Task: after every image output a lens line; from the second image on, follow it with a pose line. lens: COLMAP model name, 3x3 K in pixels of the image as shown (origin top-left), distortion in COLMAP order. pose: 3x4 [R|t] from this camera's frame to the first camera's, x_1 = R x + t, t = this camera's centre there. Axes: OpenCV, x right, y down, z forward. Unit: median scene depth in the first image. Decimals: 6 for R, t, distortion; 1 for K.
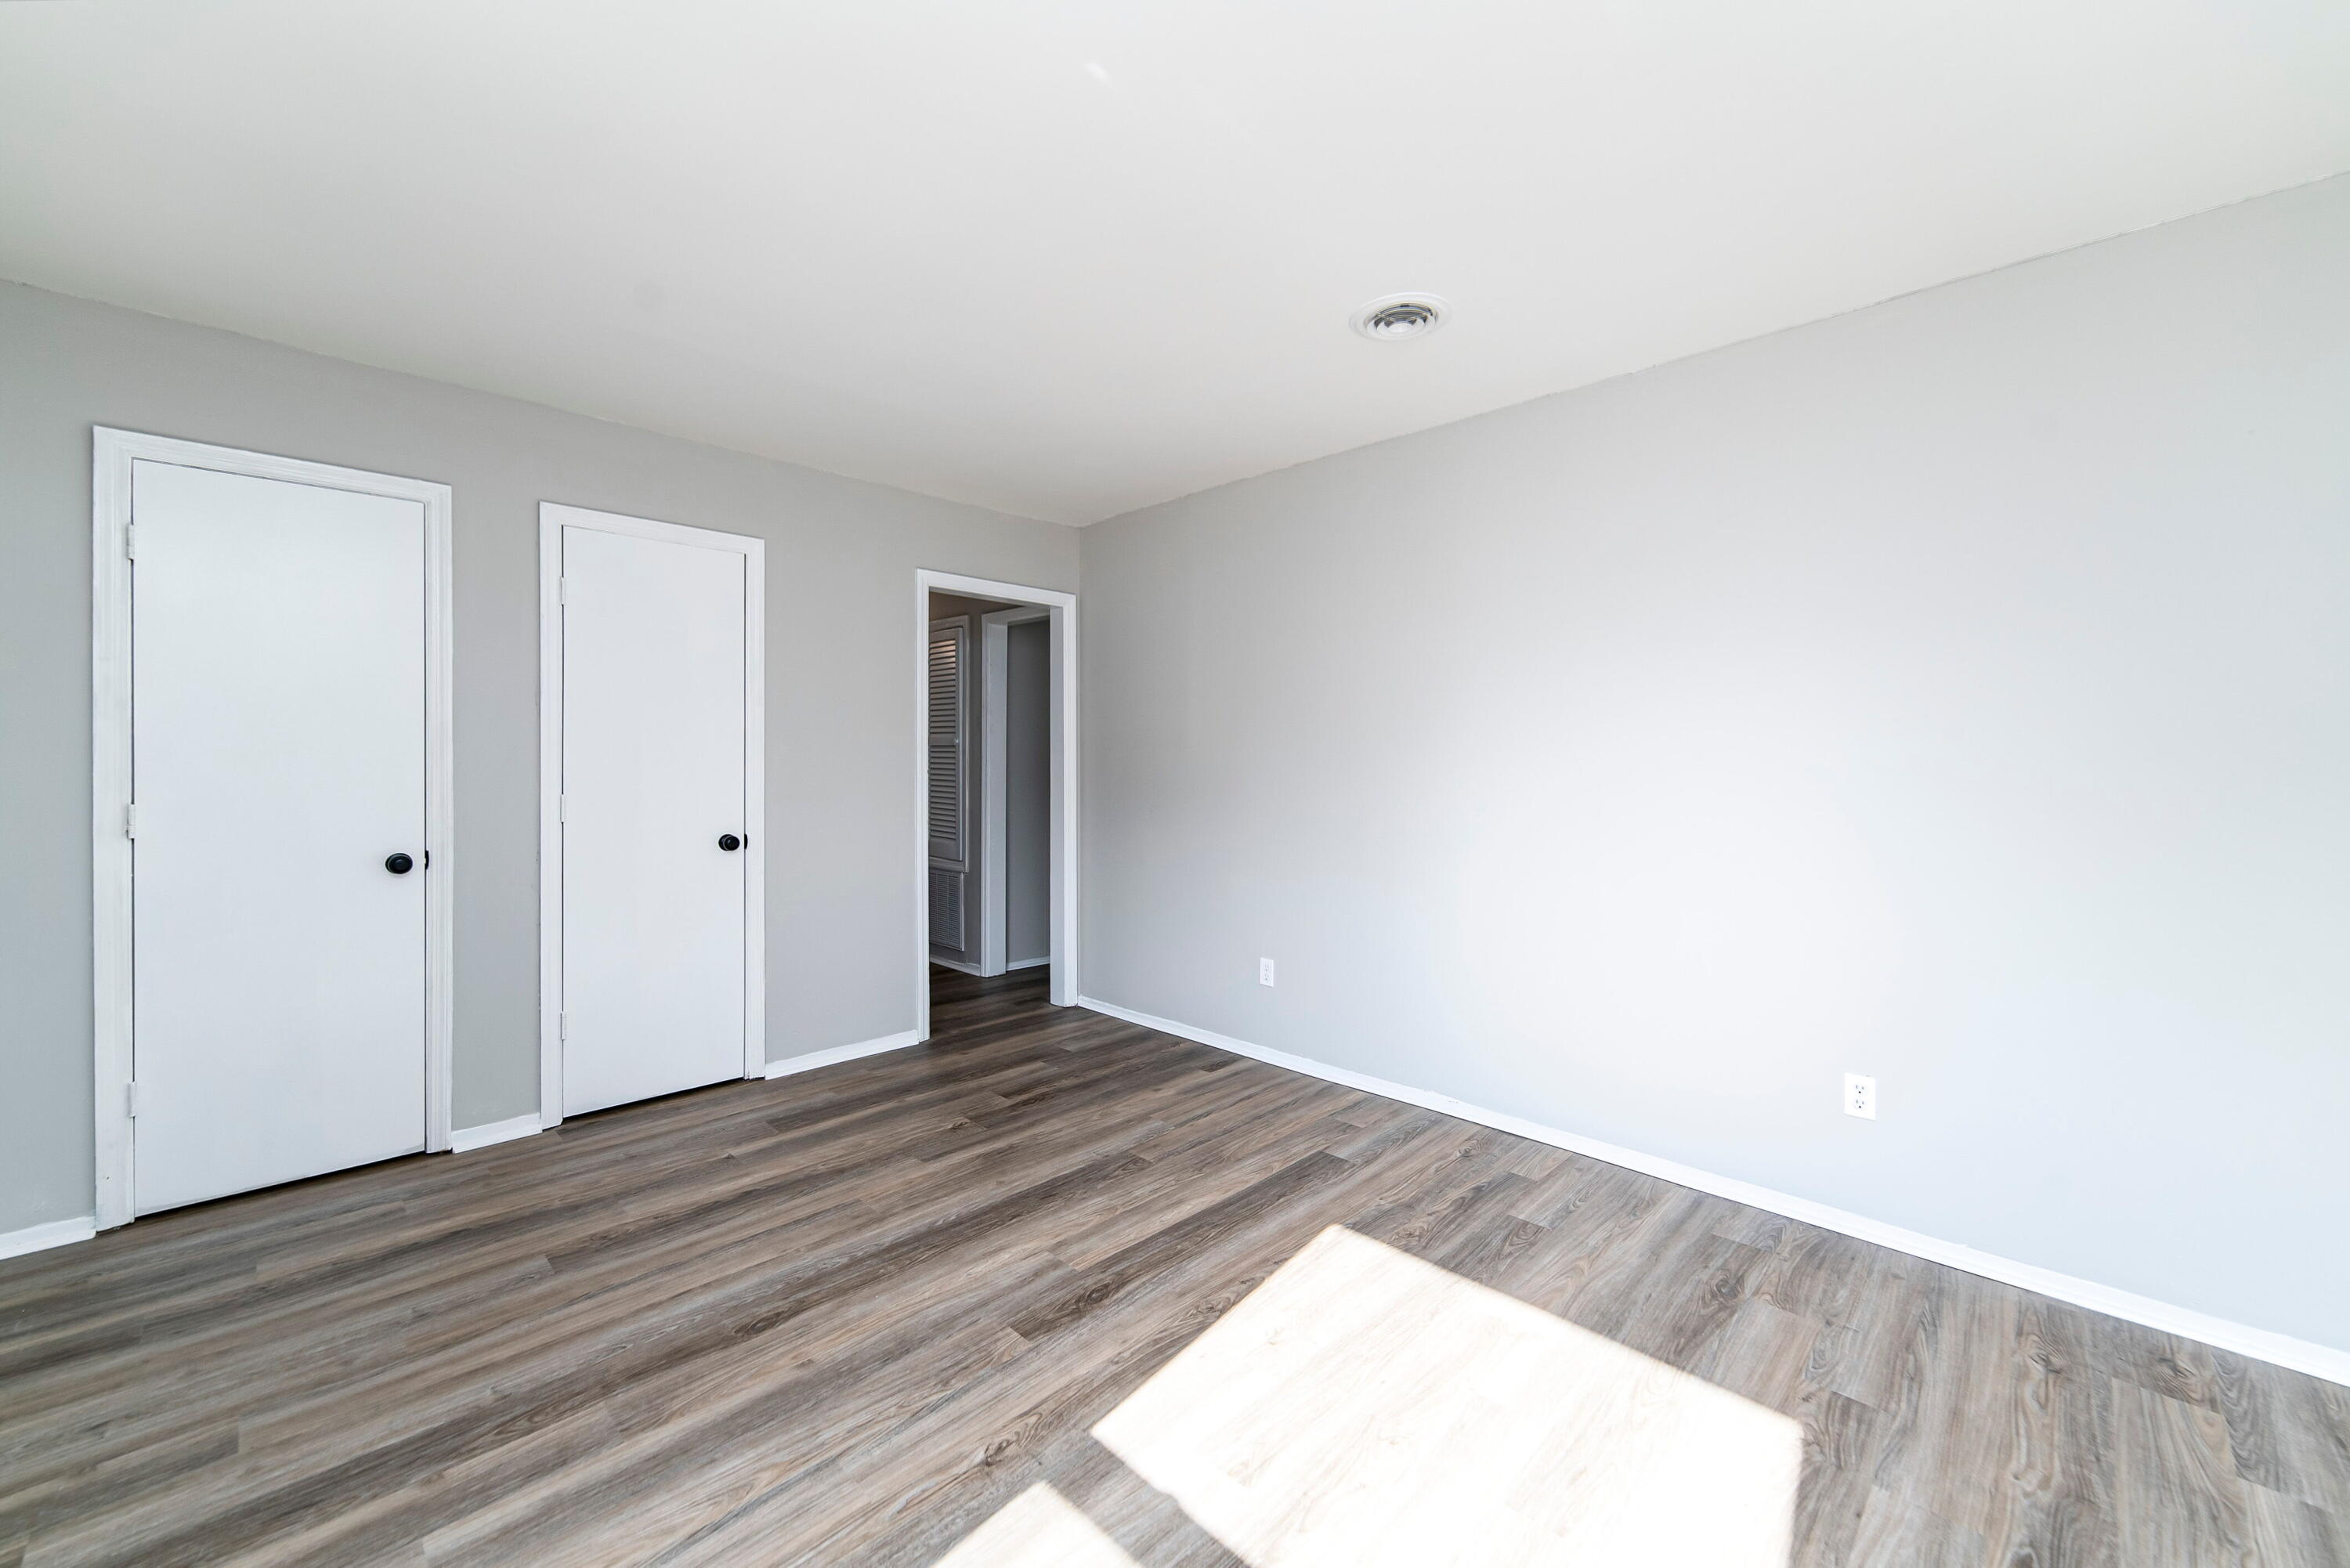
lens RADIAL K [[915.6, 0, 1176.5], [0, 915.6, 773.1], [0, 0, 1]] dist [0.000428, -0.000003]
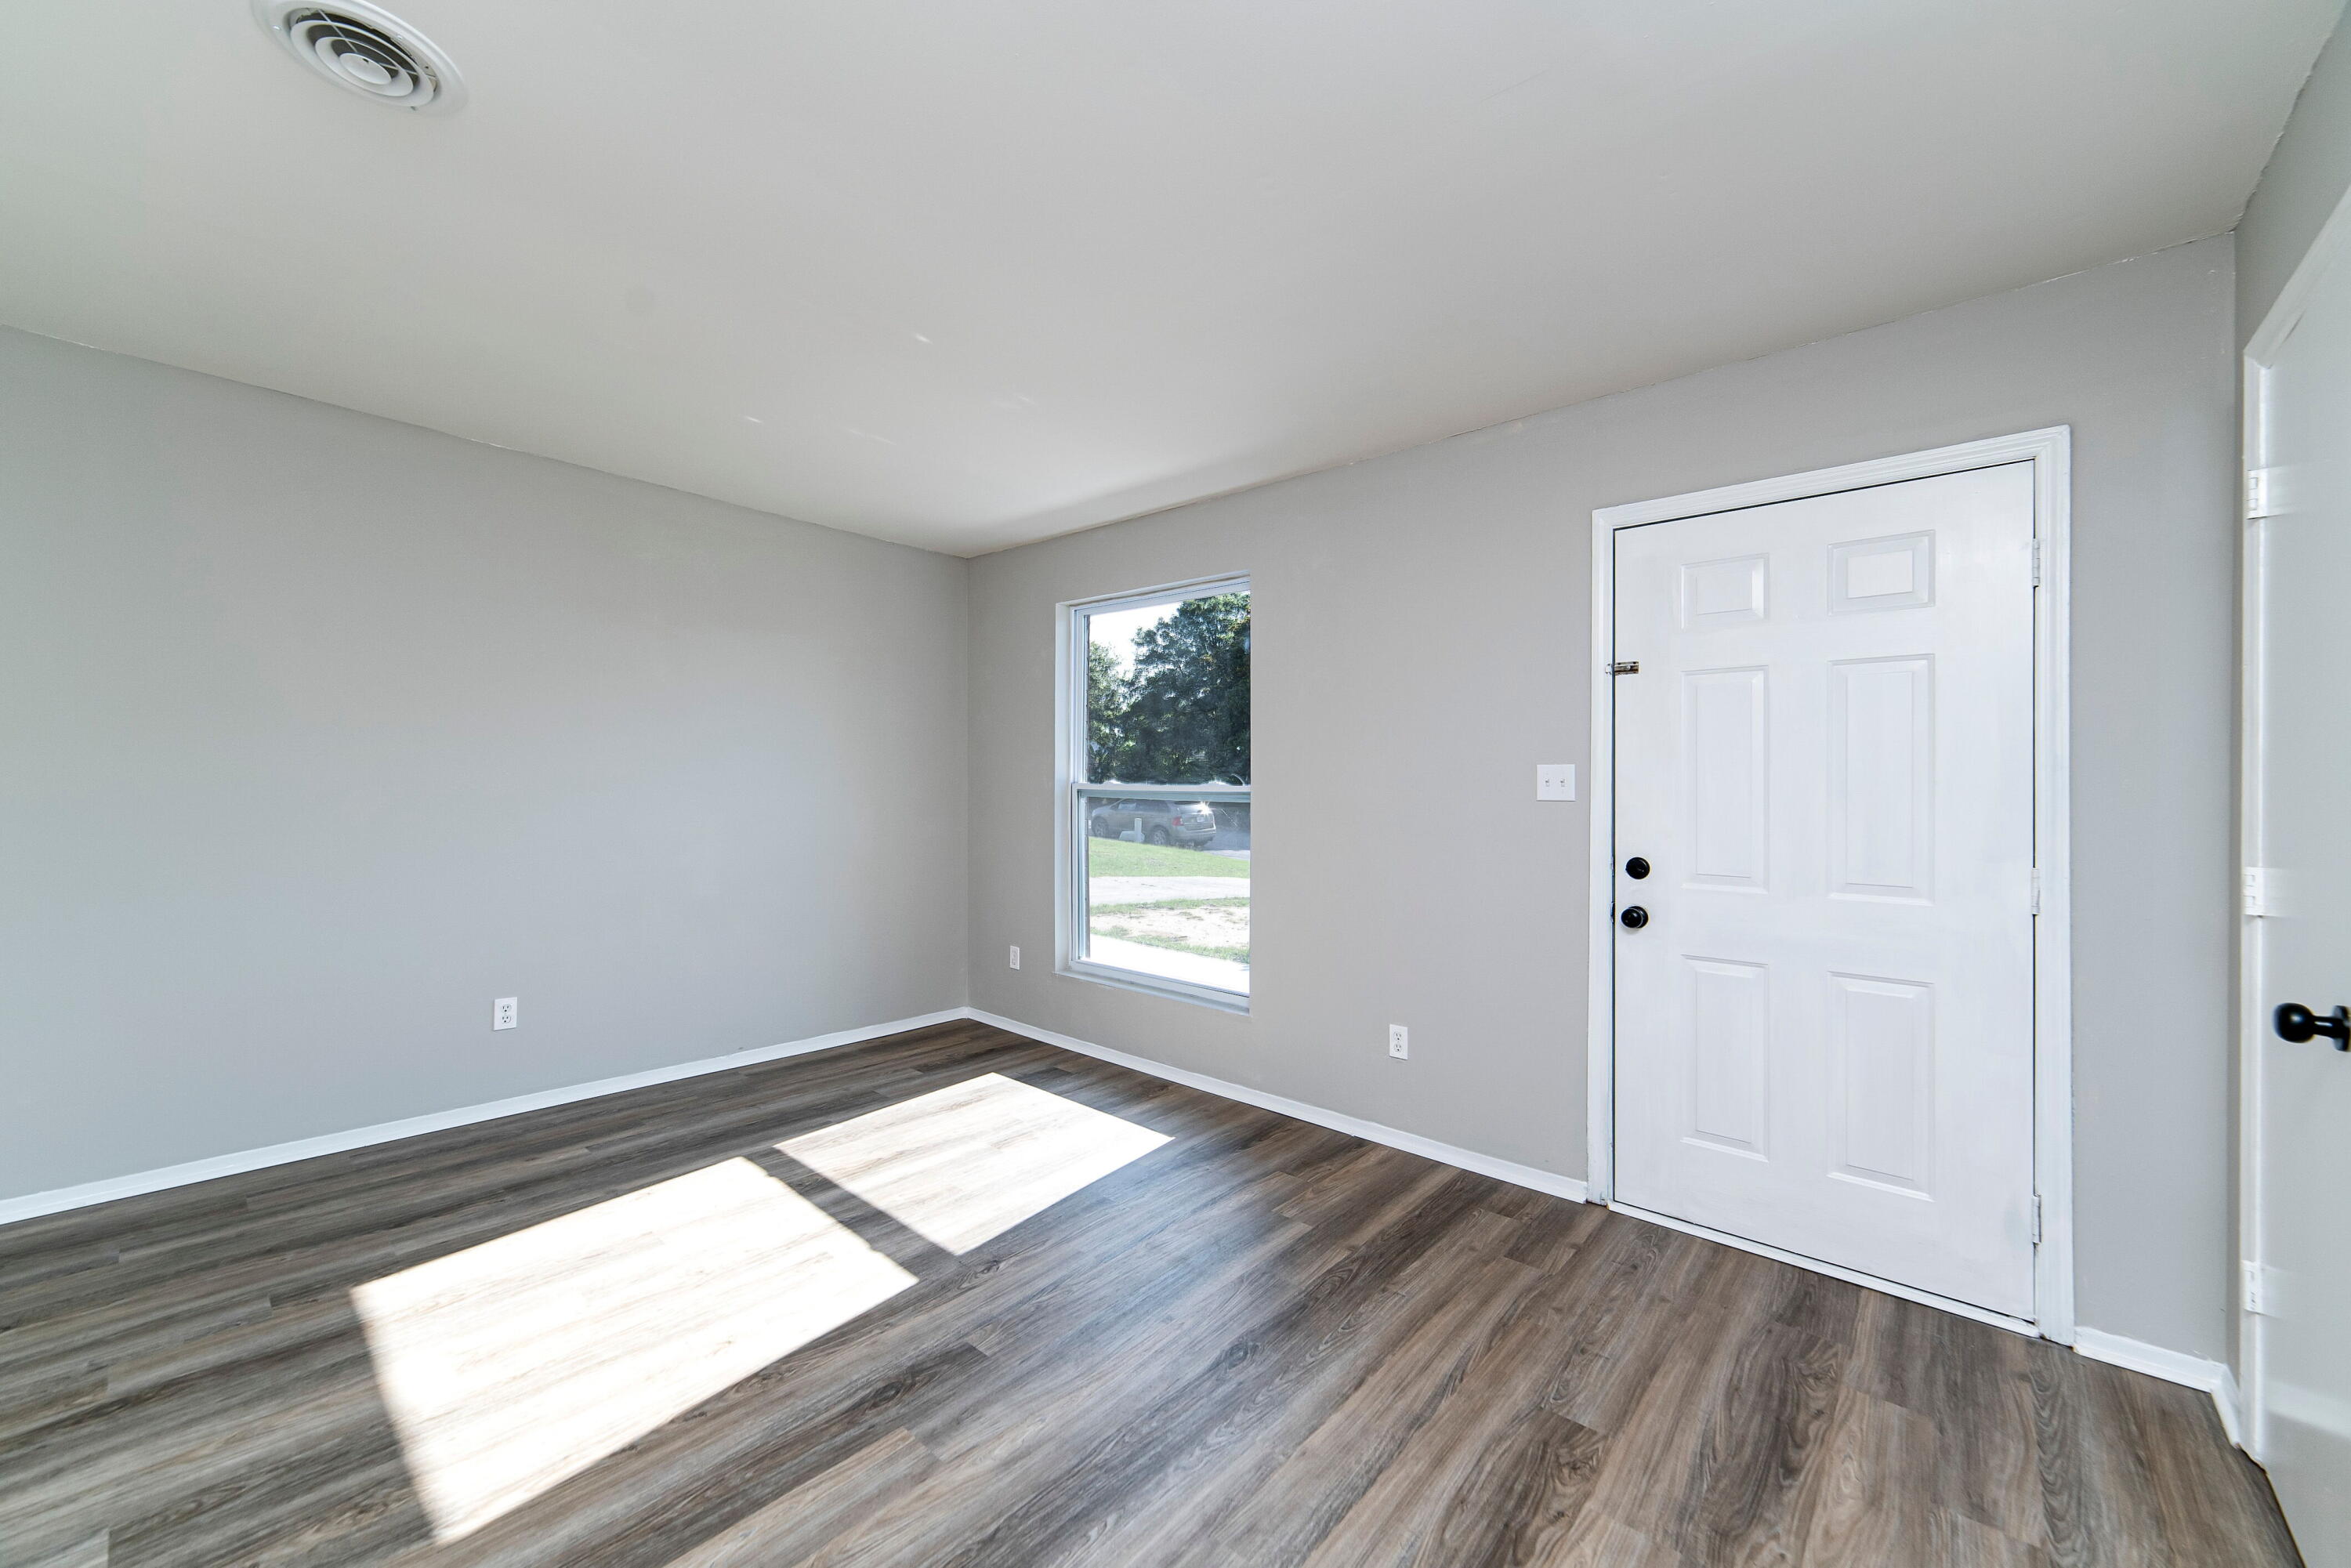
lens RADIAL K [[916.0, 0, 1173.2], [0, 916.0, 781.9], [0, 0, 1]] dist [0.000428, -0.000003]
pose [[-0.997933, -0.020450, -0.060917, -0.294297], [-0.021057, 0.999735, 0.009350, -0.026594], [0.060709, 0.010613, -0.998099, 1.894378]]
